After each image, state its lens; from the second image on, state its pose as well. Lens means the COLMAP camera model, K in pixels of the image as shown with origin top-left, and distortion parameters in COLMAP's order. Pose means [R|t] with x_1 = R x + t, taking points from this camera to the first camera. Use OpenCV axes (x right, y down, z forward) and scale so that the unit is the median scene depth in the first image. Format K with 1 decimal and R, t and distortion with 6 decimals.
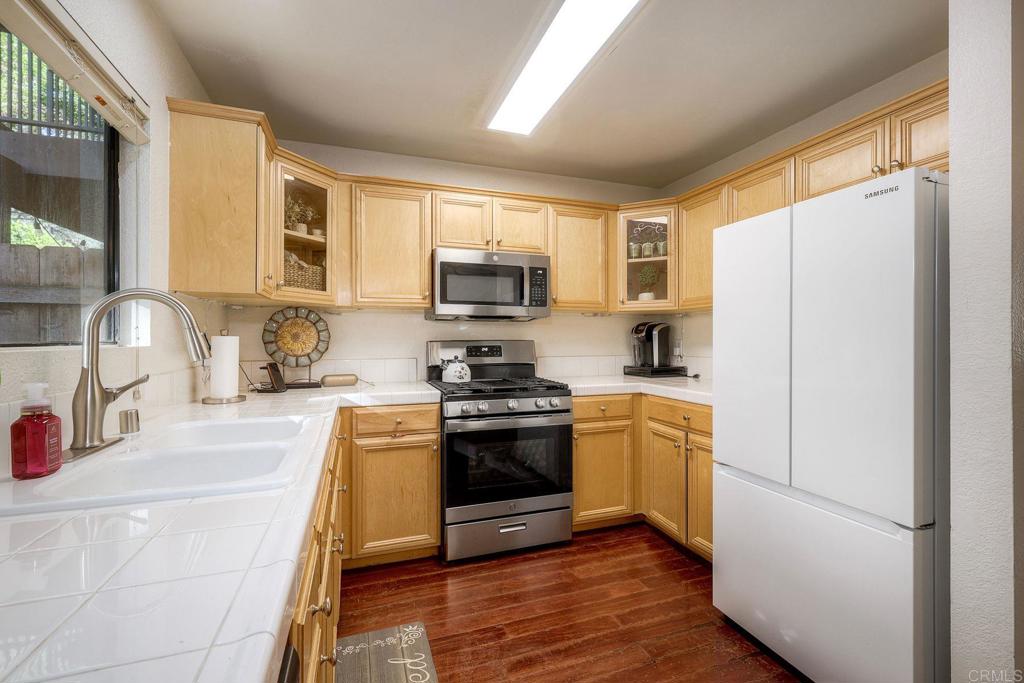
lens RADIAL K [[446.0, 0, 516.0], [0, 446.0, 338.9], [0, 0, 1]] dist [0.003274, 0.000531]
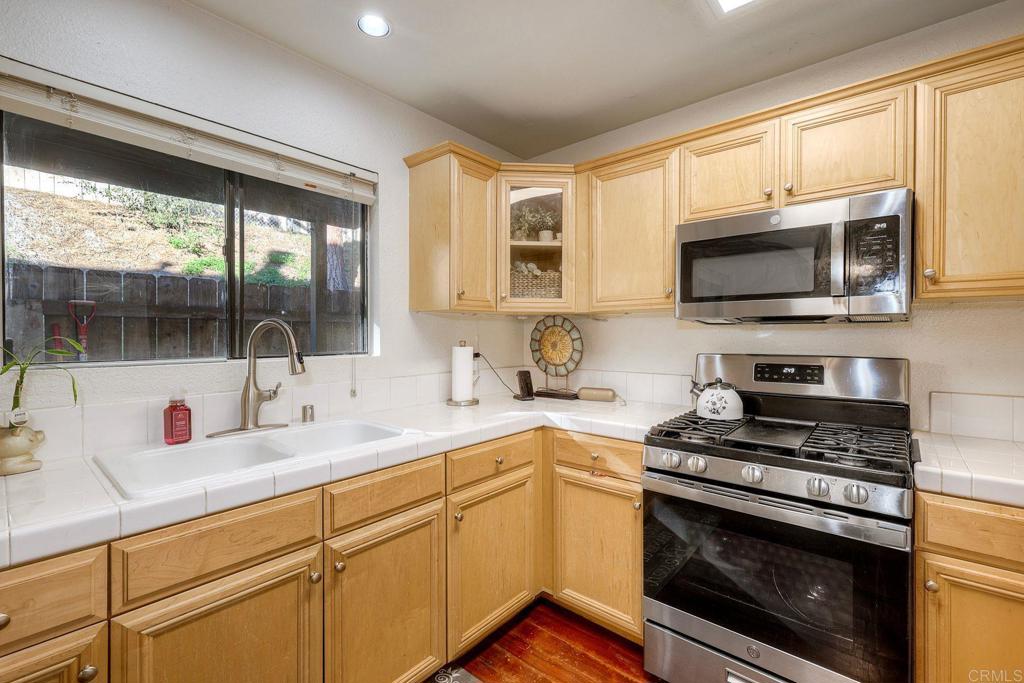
lens RADIAL K [[446.0, 0, 514.4], [0, 446.0, 339.7], [0, 0, 1]] dist [0.003274, 0.000531]
pose [[0.501898, 0.011839, -0.864846, 0.314991], [-0.000654, 0.999911, 0.013308, -0.030571], [0.864927, -0.006114, 0.501861, 0.425767]]
